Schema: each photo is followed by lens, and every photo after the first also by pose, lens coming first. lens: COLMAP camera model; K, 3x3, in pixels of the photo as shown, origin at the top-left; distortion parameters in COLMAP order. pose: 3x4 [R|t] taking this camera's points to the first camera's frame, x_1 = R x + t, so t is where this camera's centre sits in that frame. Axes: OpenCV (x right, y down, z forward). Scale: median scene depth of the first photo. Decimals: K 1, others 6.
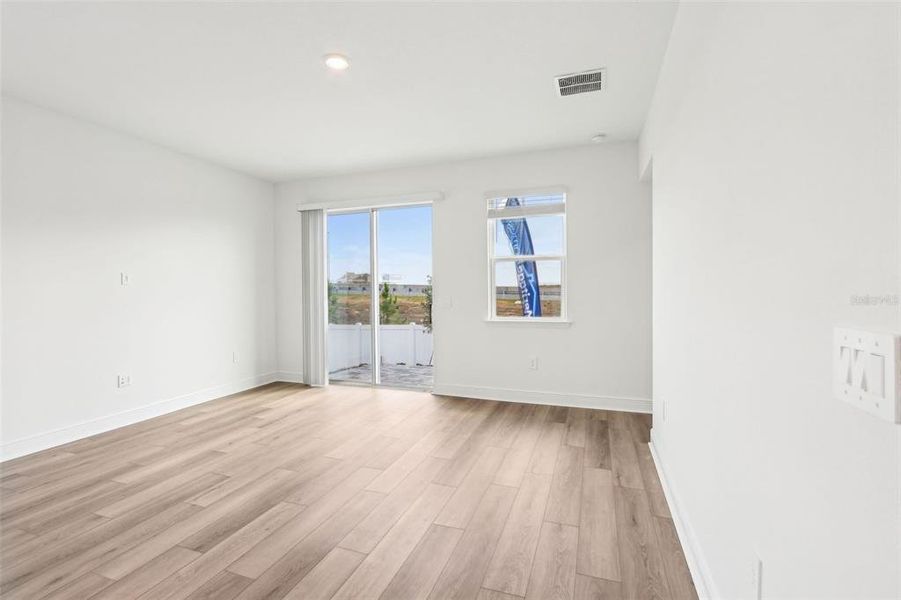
lens RADIAL K [[419.6, 0, 449.4], [0, 419.6, 292.9], [0, 0, 1]] dist [-0.013960, 0.000554]
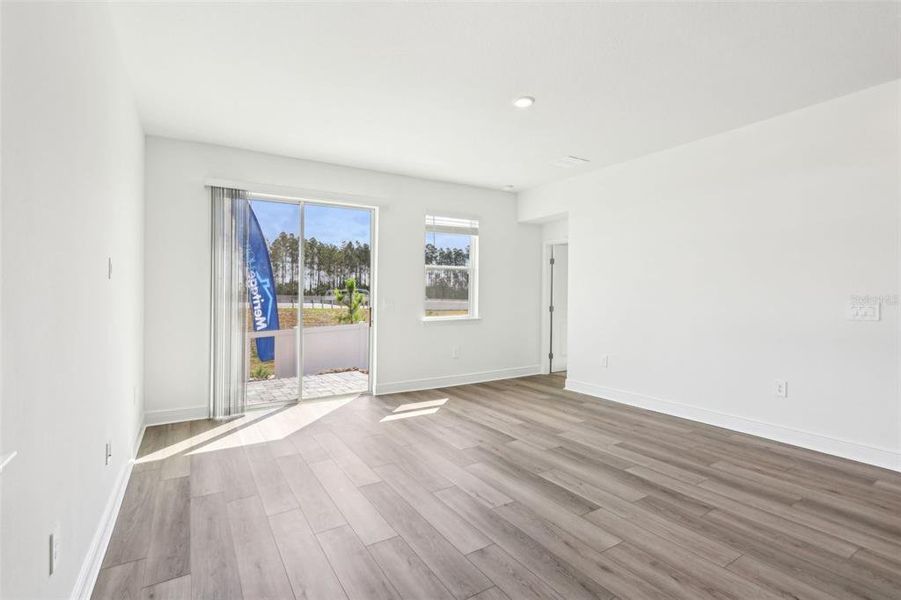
lens RADIAL K [[419.6, 0, 439.1], [0, 419.6, 289.3], [0, 0, 1]] dist [-0.013960, 0.000554]
pose [[0.629137, 0.014922, 0.777151, -0.822809], [0.006224, 0.999687, -0.024234, 0.009549], [-0.777269, 0.020083, 0.628847, 0.265656]]
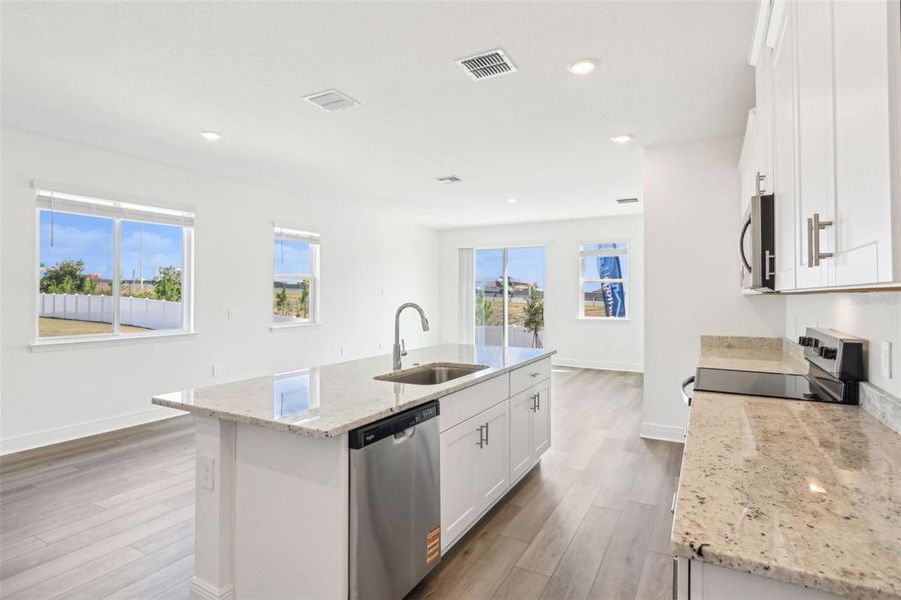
lens RADIAL K [[465.1, 0, 447.4], [0, 465.1, 296.0], [0, 0, 1]] dist [-0.027194, 0.000061]
pose [[0.984408, 0.007074, -0.175756, -0.104442], [-0.007986, 0.999958, -0.004483, -0.008315], [0.175717, 0.005816, 0.984424, -0.941922]]
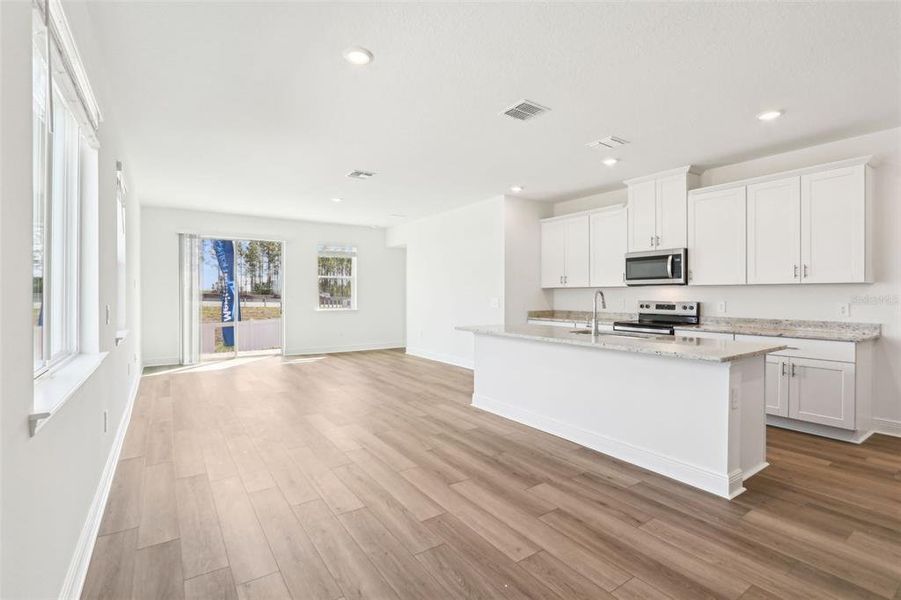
lens RADIAL K [[419.6, 0, 441.7], [0, 419.6, 294.3], [0, 0, 1]] dist [-0.013960, 0.000554]
pose [[0.596488, 0.006131, 0.802598, -1.131915], [0.002653, 0.999950, -0.009611, 0.015806], [-0.802617, 0.007862, 0.596443, -0.573626]]
